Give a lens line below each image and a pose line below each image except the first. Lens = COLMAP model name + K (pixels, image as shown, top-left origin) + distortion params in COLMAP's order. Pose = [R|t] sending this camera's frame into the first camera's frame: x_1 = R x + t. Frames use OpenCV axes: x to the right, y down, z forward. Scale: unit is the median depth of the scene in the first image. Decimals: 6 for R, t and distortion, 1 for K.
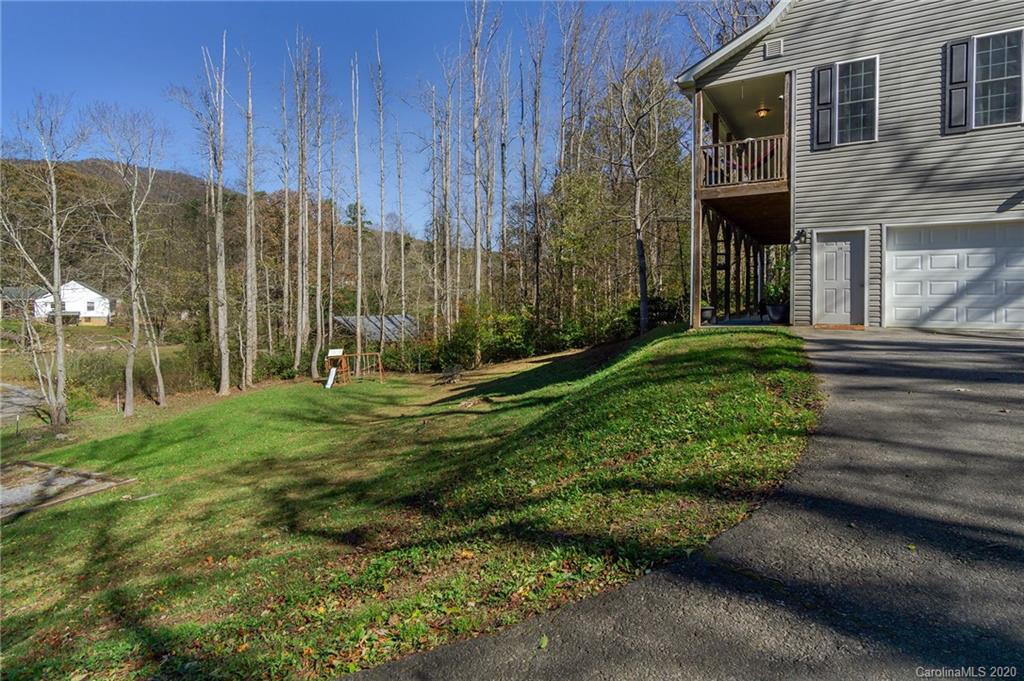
lens RADIAL K [[566.0, 0, 509.1], [0, 566.0, 305.8], [0, 0, 1]] dist [0.007347, 0.000570]
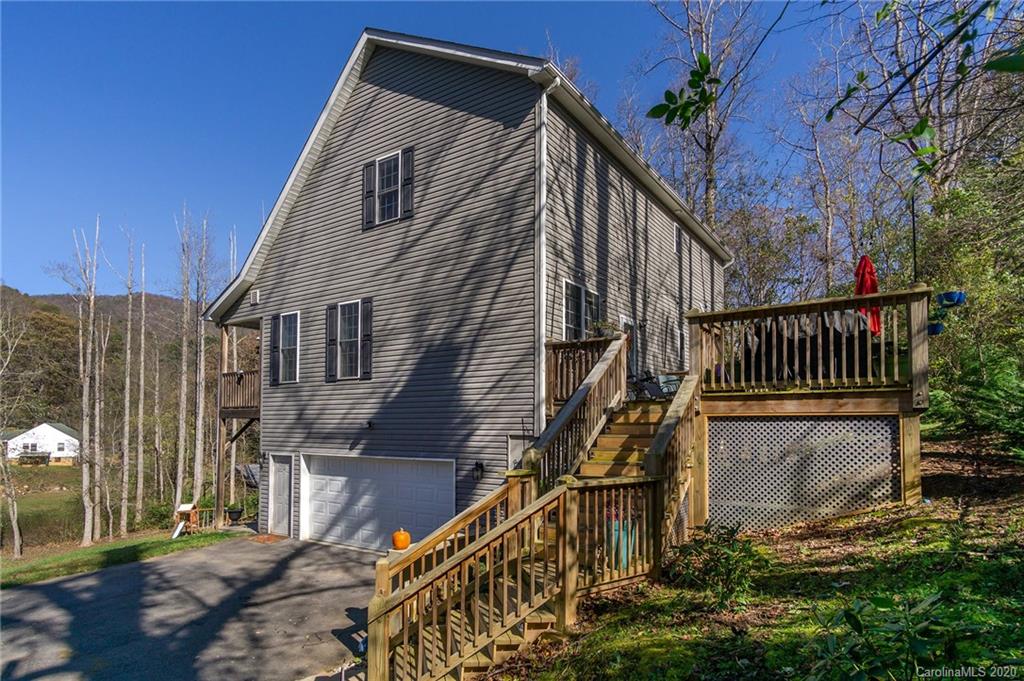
lens RADIAL K [[566.0, 0, 521.9], [0, 566.0, 409.4], [0, 0, 1]] dist [0.007347, 0.000570]
pose [[0.998989, -0.001224, -0.044948, 0.335406], [-0.000589, 0.999187, -0.040312, -0.052852], [0.044961, 0.040297, 0.998176, -0.047971]]
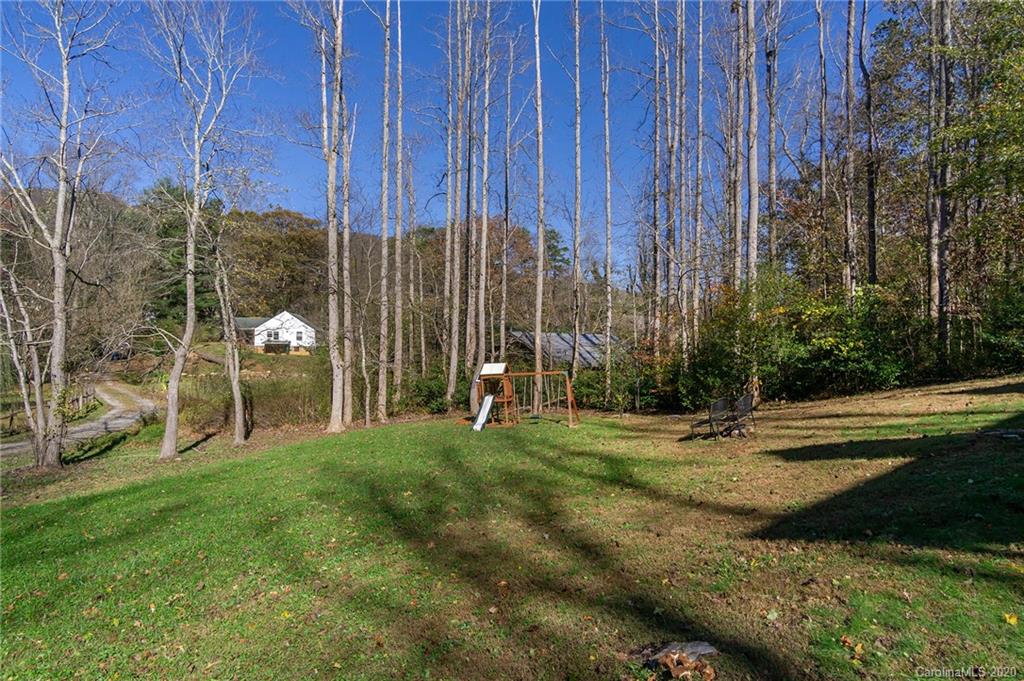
lens RADIAL K [[537.5, 0, 505.8], [0, 537.5, 341.4], [0, 0, 1]] dist [-0.001143, 0.000073]
pose [[0.936202, 0.000503, -0.351463, -0.091343], [-0.009843, 0.999644, -0.024787, 0.060162], [0.351325, 0.026665, 0.935874, 0.437543]]
